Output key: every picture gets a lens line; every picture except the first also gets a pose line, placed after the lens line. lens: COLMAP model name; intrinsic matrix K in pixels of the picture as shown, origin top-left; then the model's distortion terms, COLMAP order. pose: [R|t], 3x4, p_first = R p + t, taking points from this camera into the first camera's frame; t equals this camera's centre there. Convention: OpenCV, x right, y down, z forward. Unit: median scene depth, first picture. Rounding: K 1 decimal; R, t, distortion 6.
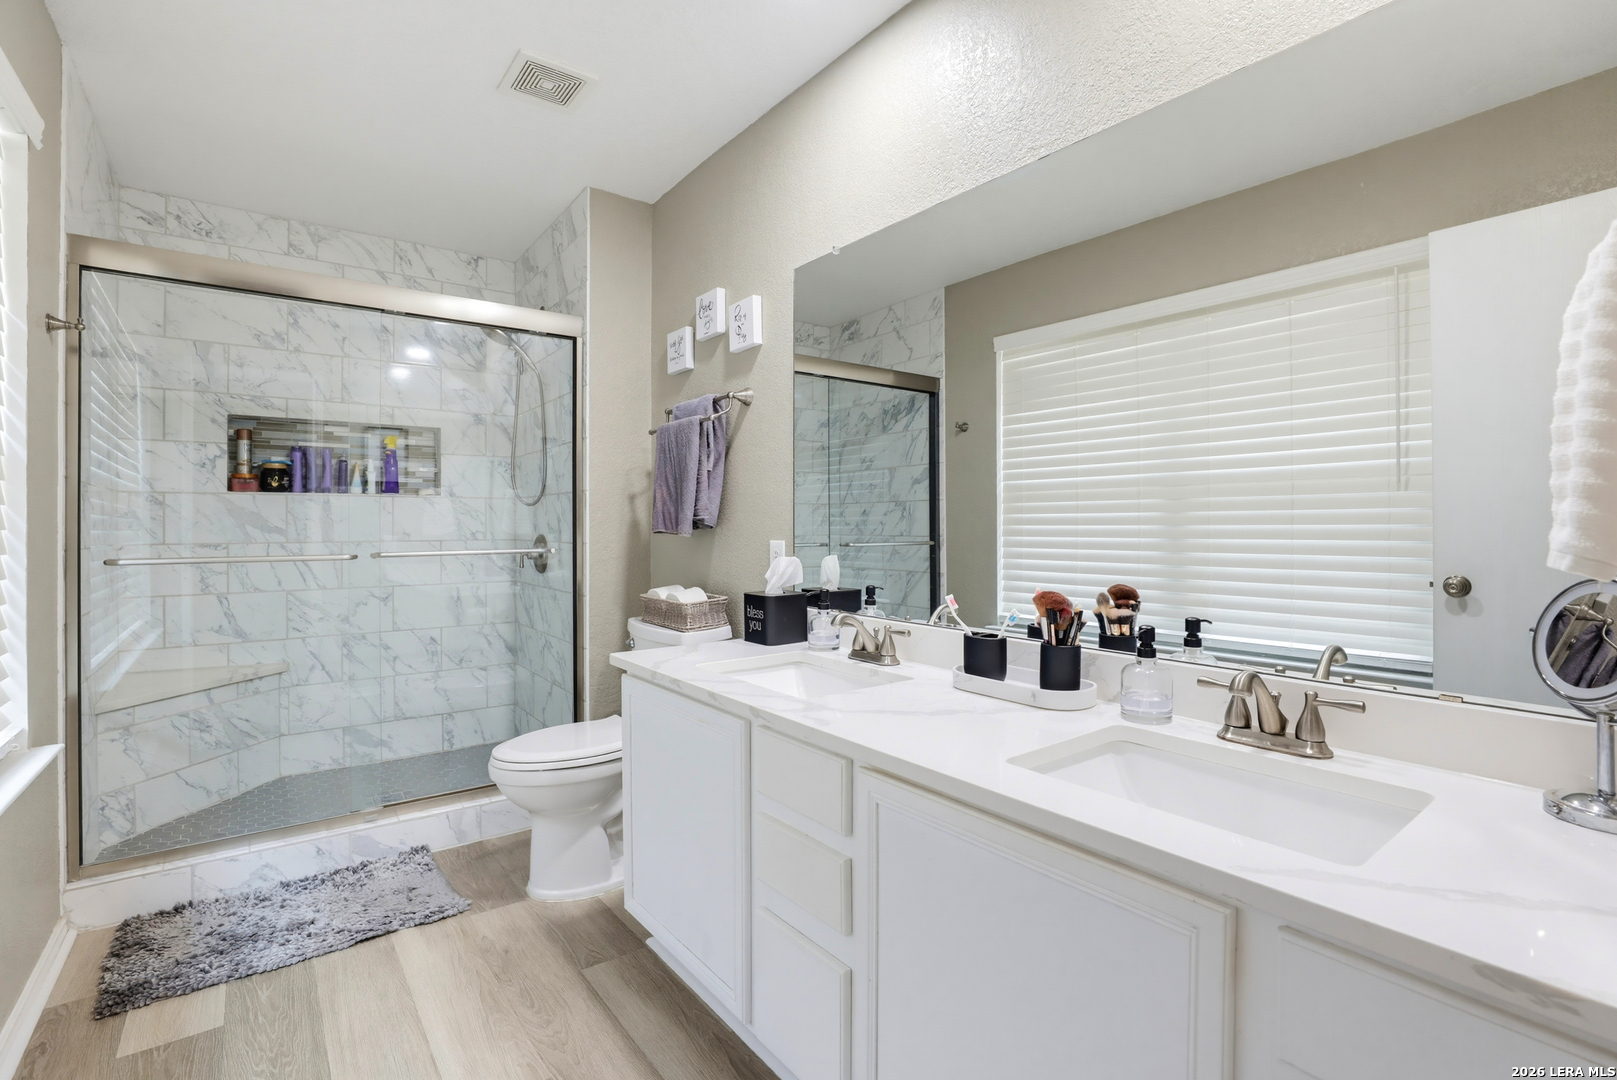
lens RADIAL K [[741.1, 0, 808.5], [0, 741.1, 535.3], [0, 0, 1]] dist [-0.034963, 0.007104]
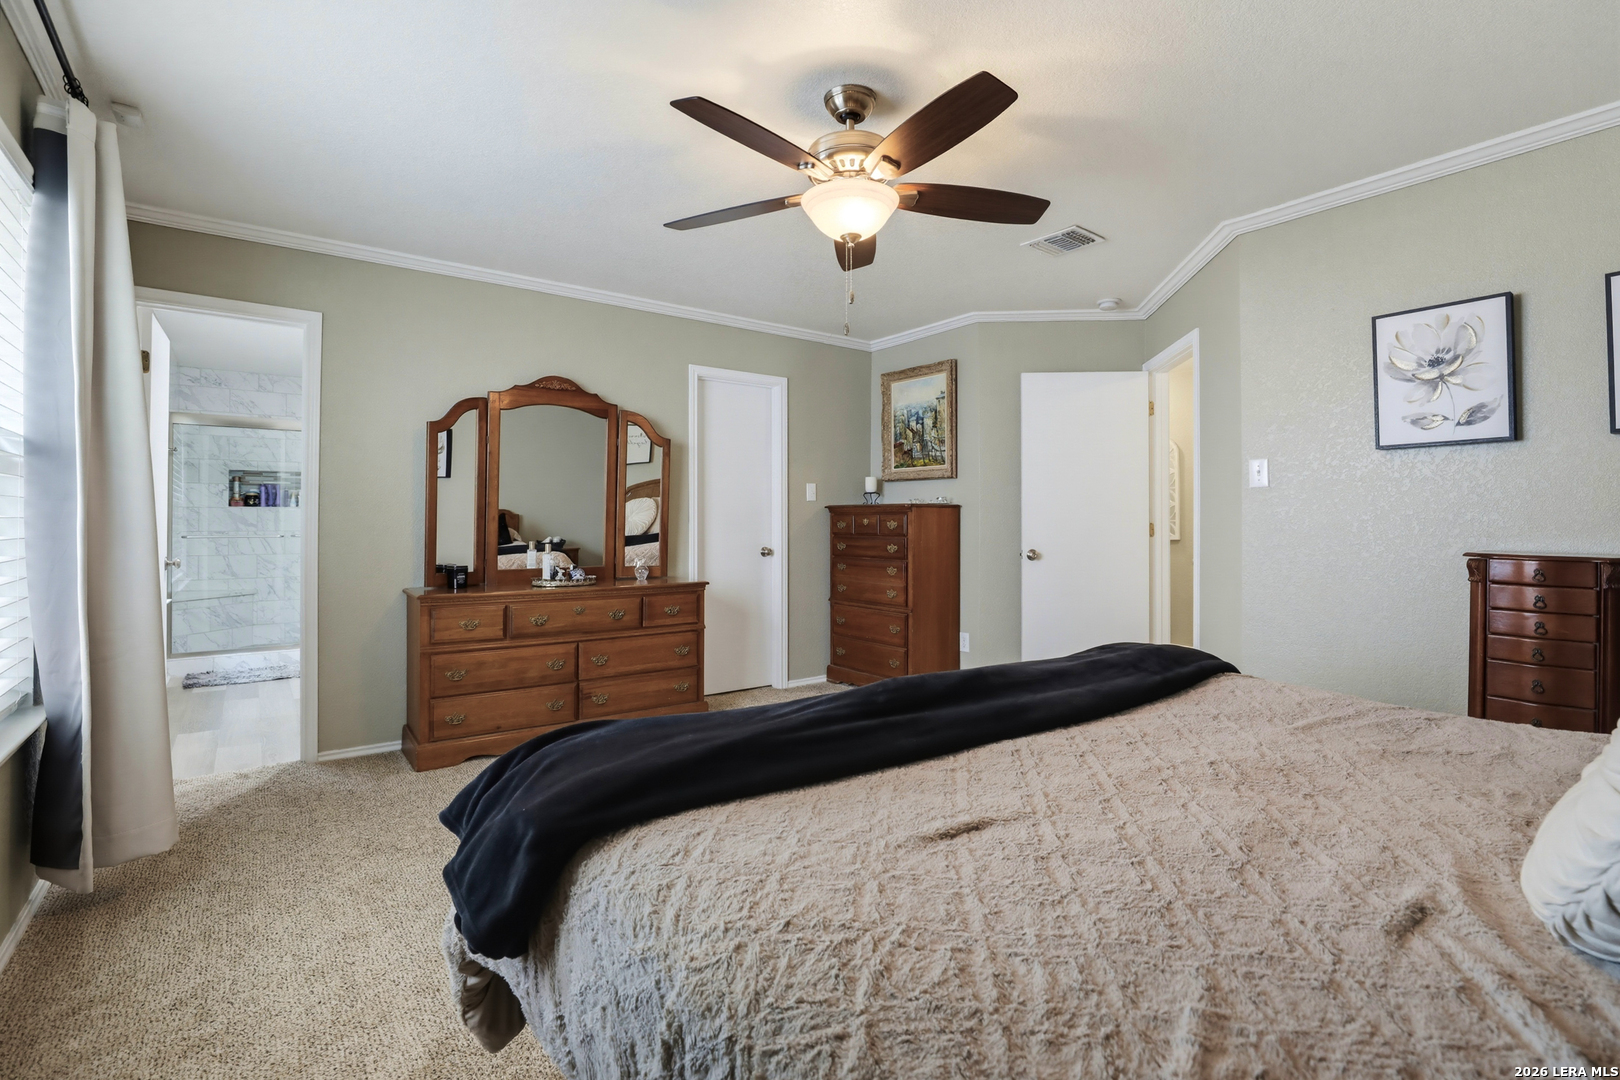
lens RADIAL K [[742.5, 0, 809.9], [0, 742.5, 533.3], [0, 0, 1]] dist [-0.034963, 0.007104]
pose [[0.999885, 0.002730, 0.014936, 0.838607], [-0.002607, 0.999962, -0.008263, 0.029918], [-0.014958, 0.008223, 0.999854, -1.114286]]
